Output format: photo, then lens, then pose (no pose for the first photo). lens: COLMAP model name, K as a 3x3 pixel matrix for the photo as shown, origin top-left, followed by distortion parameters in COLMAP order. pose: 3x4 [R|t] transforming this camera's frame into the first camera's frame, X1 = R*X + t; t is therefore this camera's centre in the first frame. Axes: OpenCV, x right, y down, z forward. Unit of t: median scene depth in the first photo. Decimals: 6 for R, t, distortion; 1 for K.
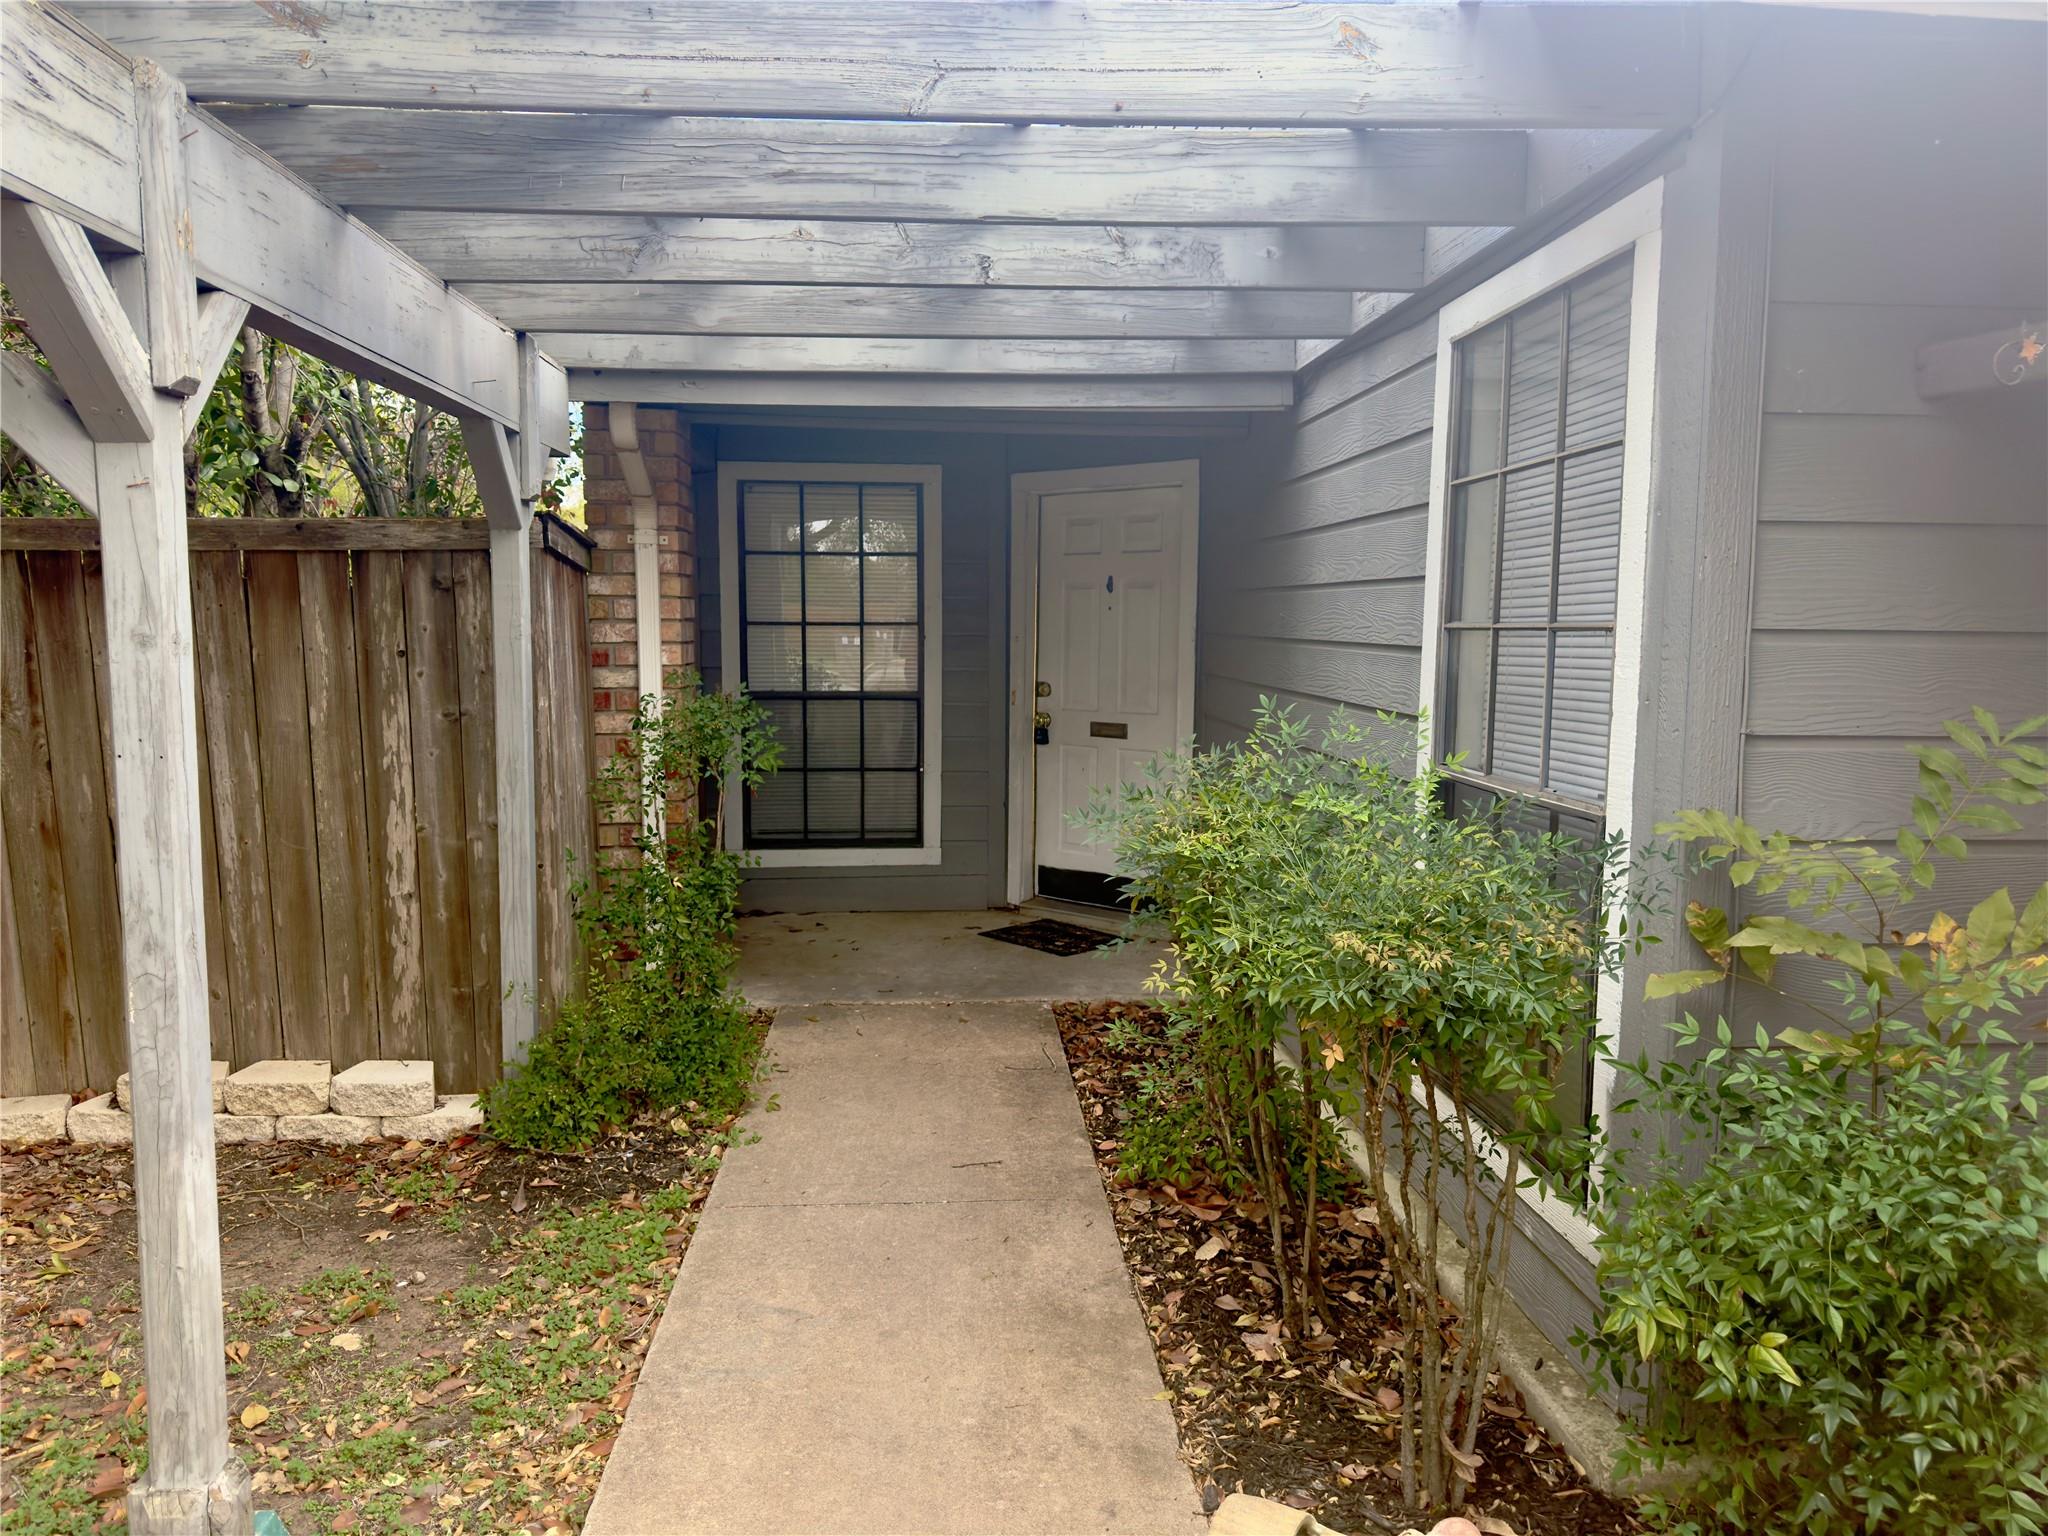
lens RADIAL K [[1427.4, 0, 1024.0], [0, 1427.4, 768.0], [0, 0, 1]] dist [0.096688, -0.130077]
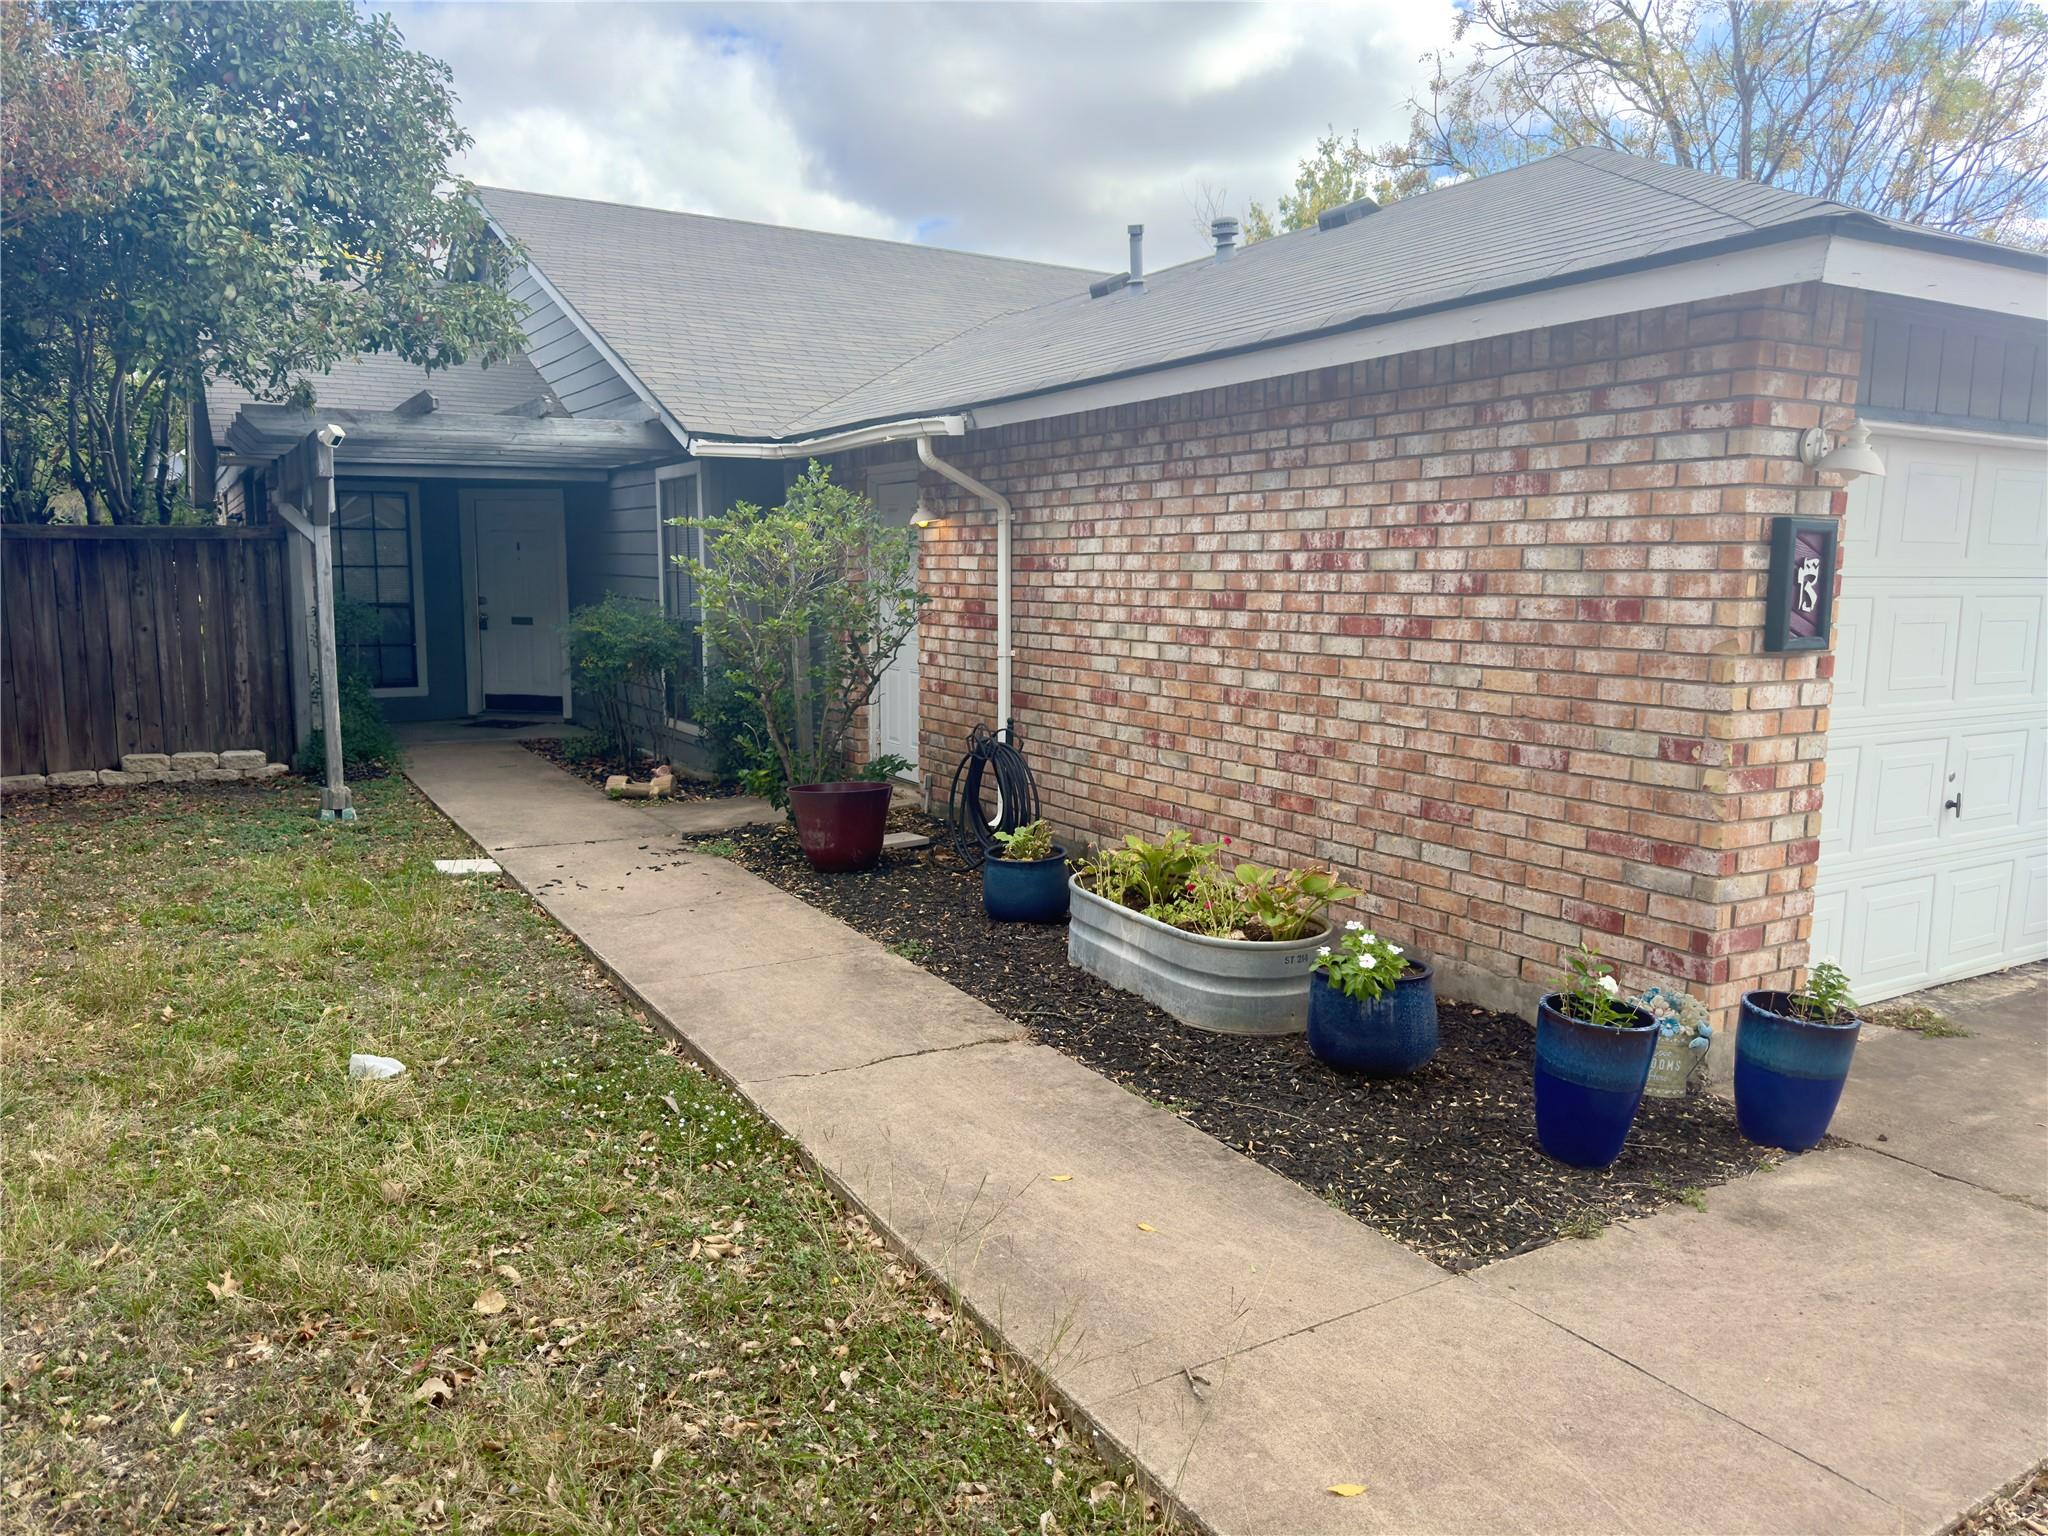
lens RADIAL K [[1427.4, 0, 1024.0], [0, 1427.4, 768.0], [0, 0, 1]] dist [0.096688, -0.130077]
pose [[0.896069, -0.060916, 0.439715, -0.326056], [0.041597, 0.997704, 0.053450, 0.154780], [-0.441961, -0.029605, 0.896546, -1.735025]]
